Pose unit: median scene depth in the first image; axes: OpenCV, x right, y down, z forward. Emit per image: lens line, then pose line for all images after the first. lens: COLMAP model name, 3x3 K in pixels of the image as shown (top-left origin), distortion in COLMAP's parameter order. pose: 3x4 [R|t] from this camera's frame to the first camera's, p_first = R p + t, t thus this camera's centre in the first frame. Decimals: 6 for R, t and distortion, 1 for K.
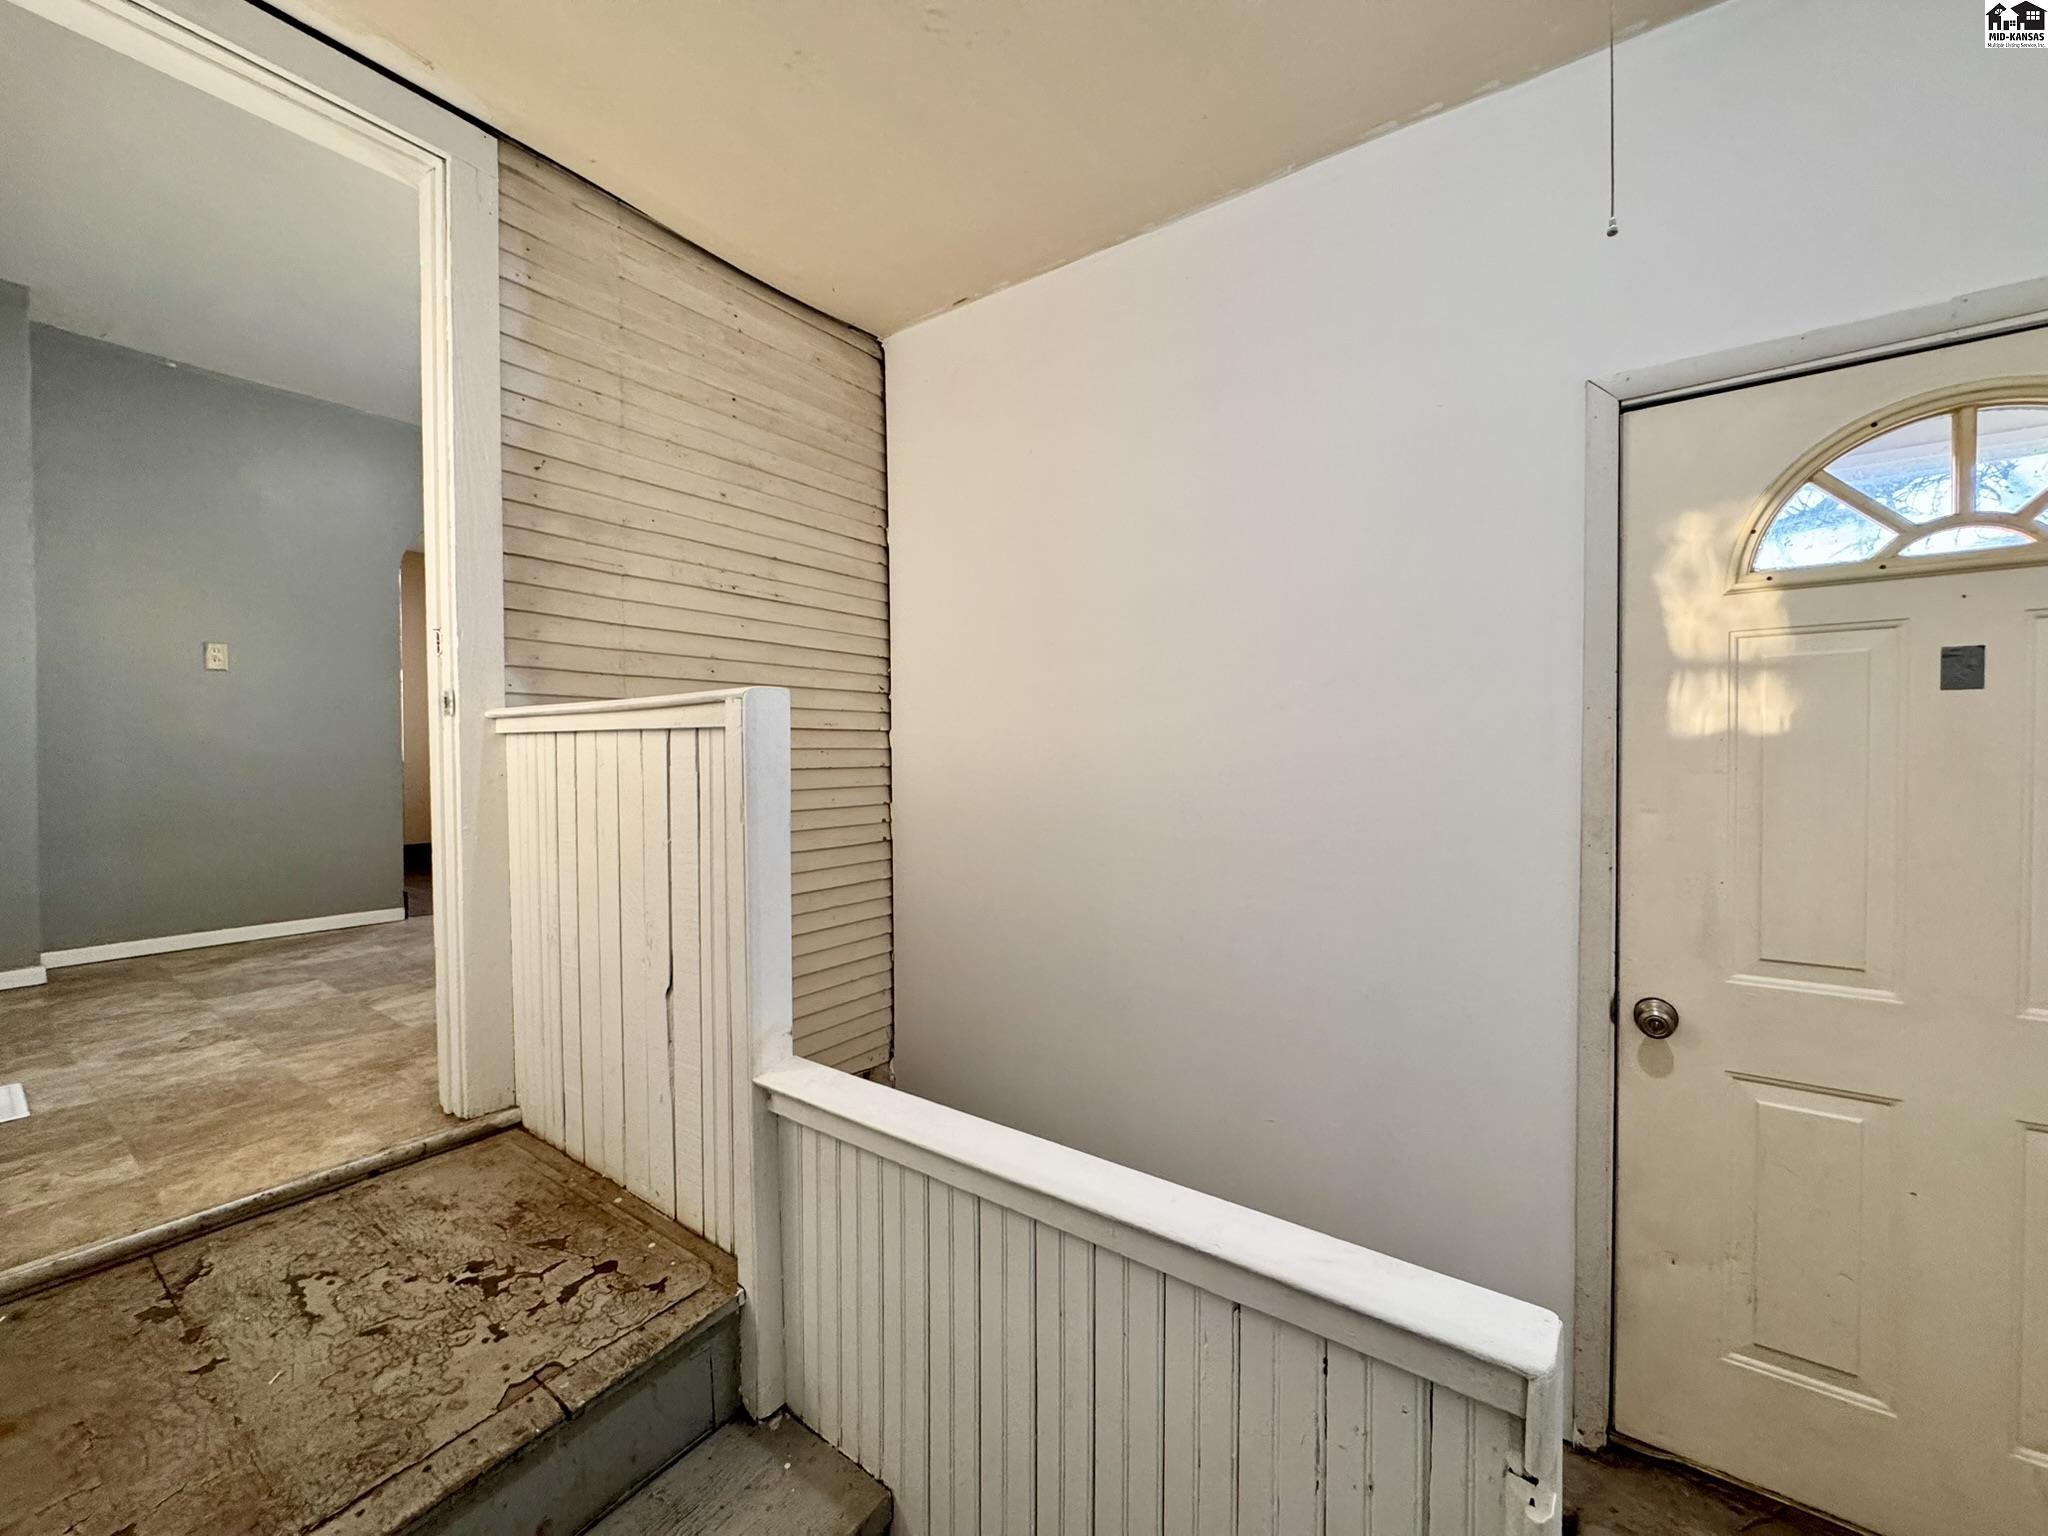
lens RADIAL K [[817.8, 0, 1010.4], [0, 817.8, 769.2], [0, 0, 1]] dist [-0.001868, 0.000241]
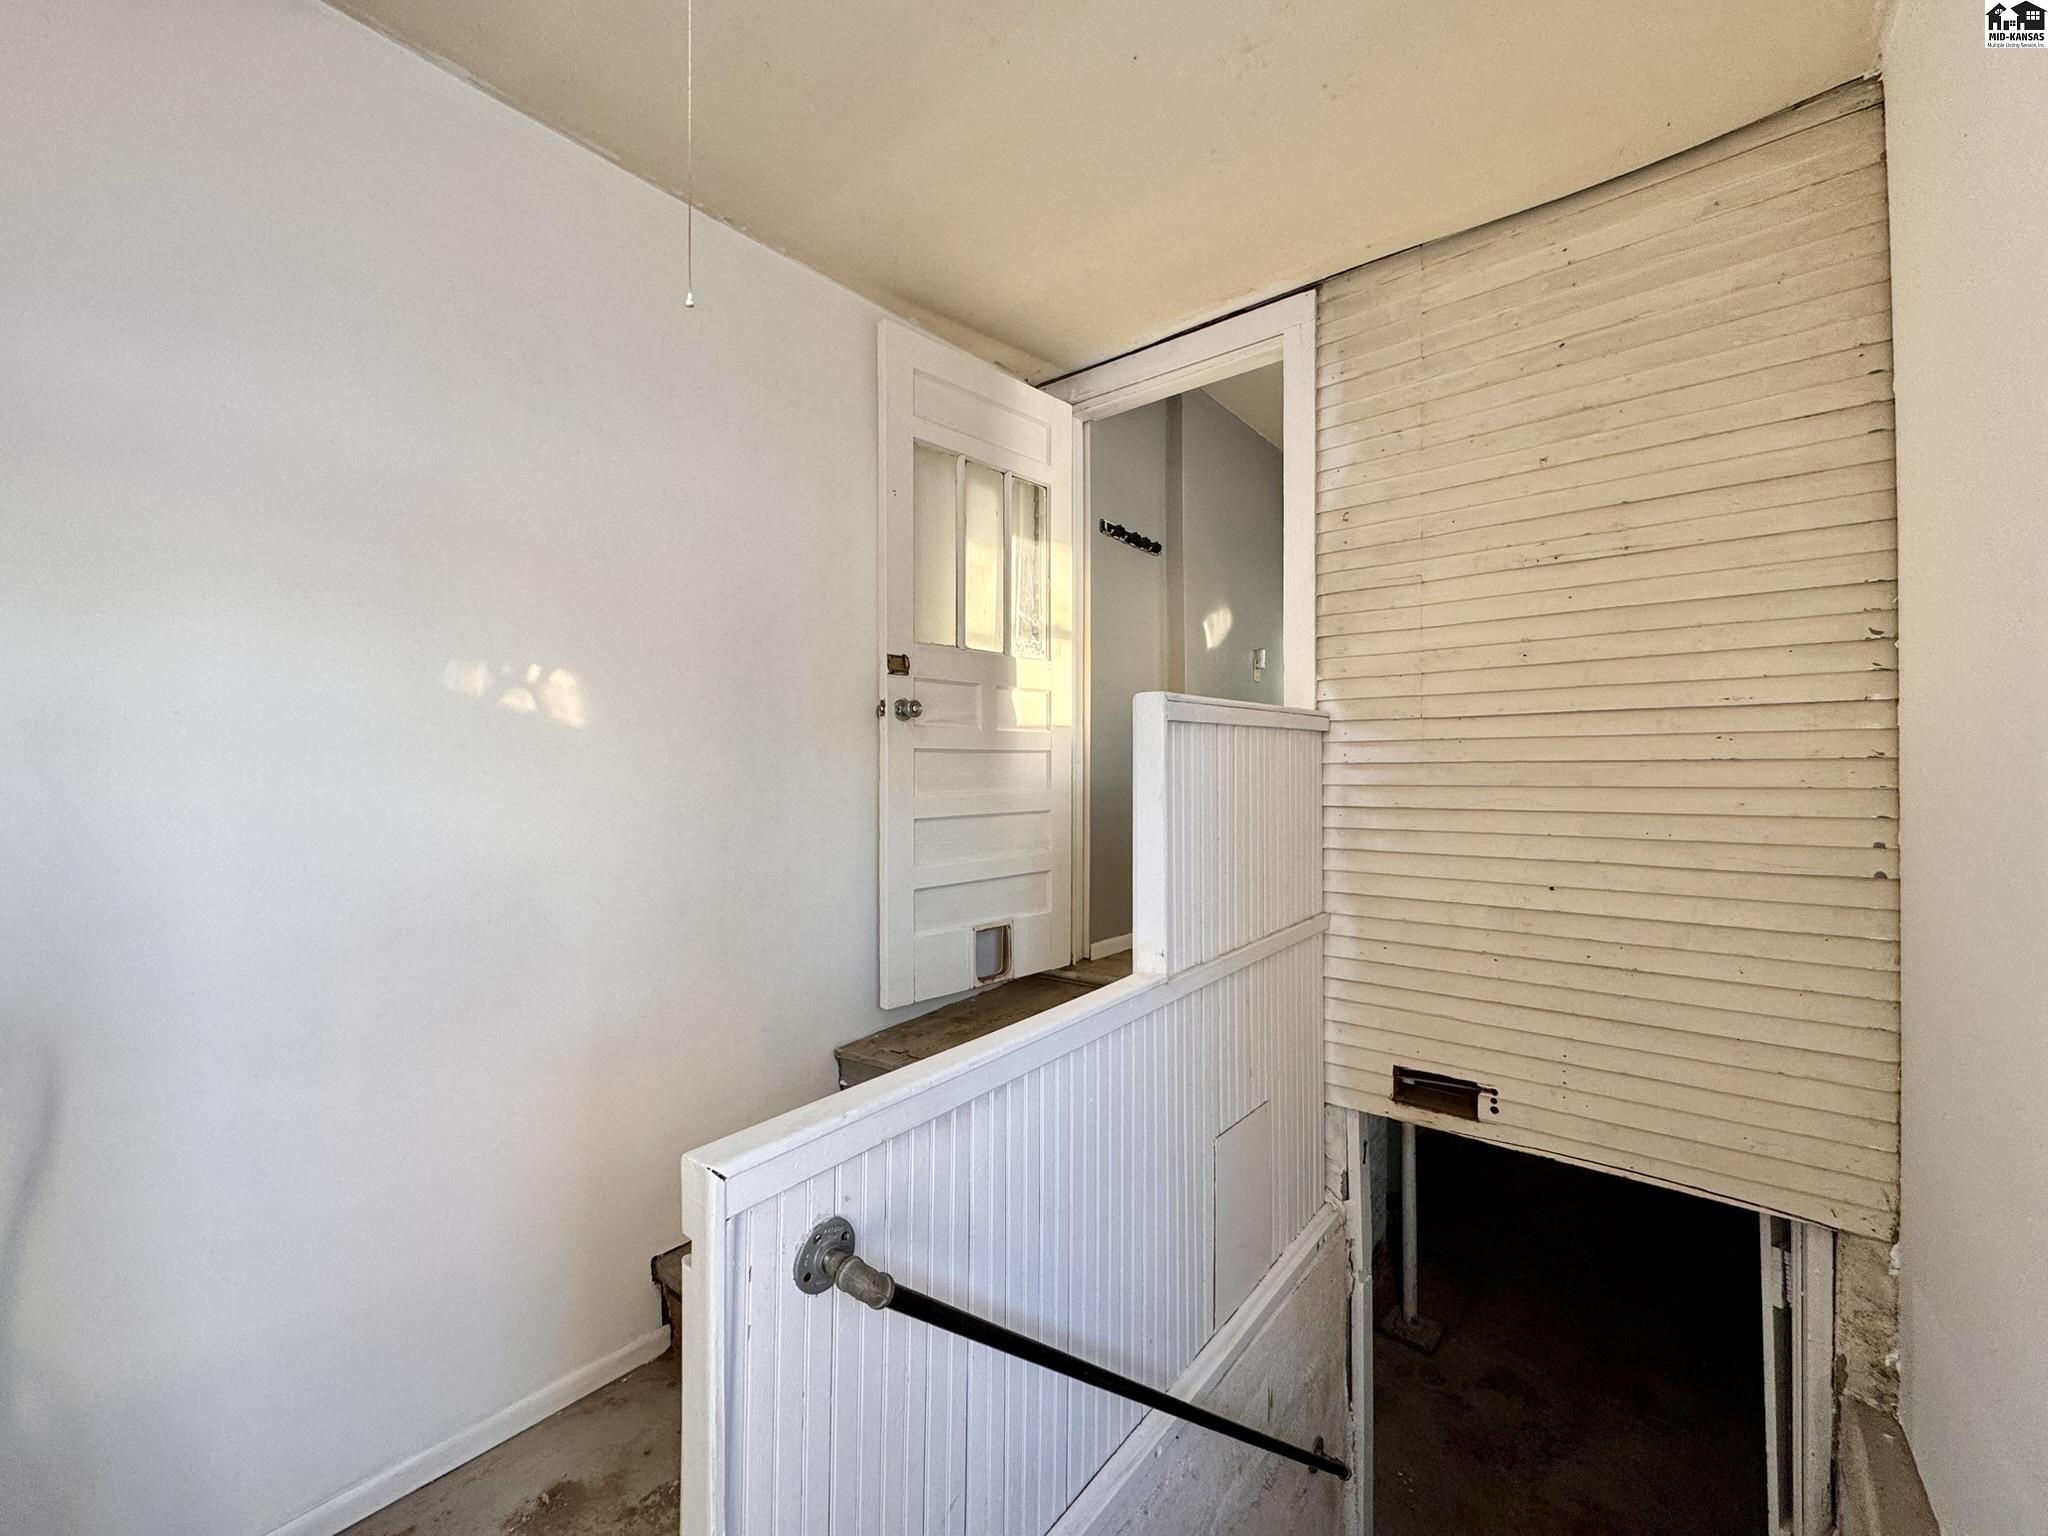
lens RADIAL K [[817.8, 0, 1024.8], [0, 817.8, 763.0], [0, 0, 1]] dist [-0.001868, 0.000241]
pose [[-0.028507, 0.002620, -0.999590, 0.545531], [-0.011424, 0.999930, 0.002947, 0.007189], [0.999528, 0.011503, -0.028475, 0.424387]]
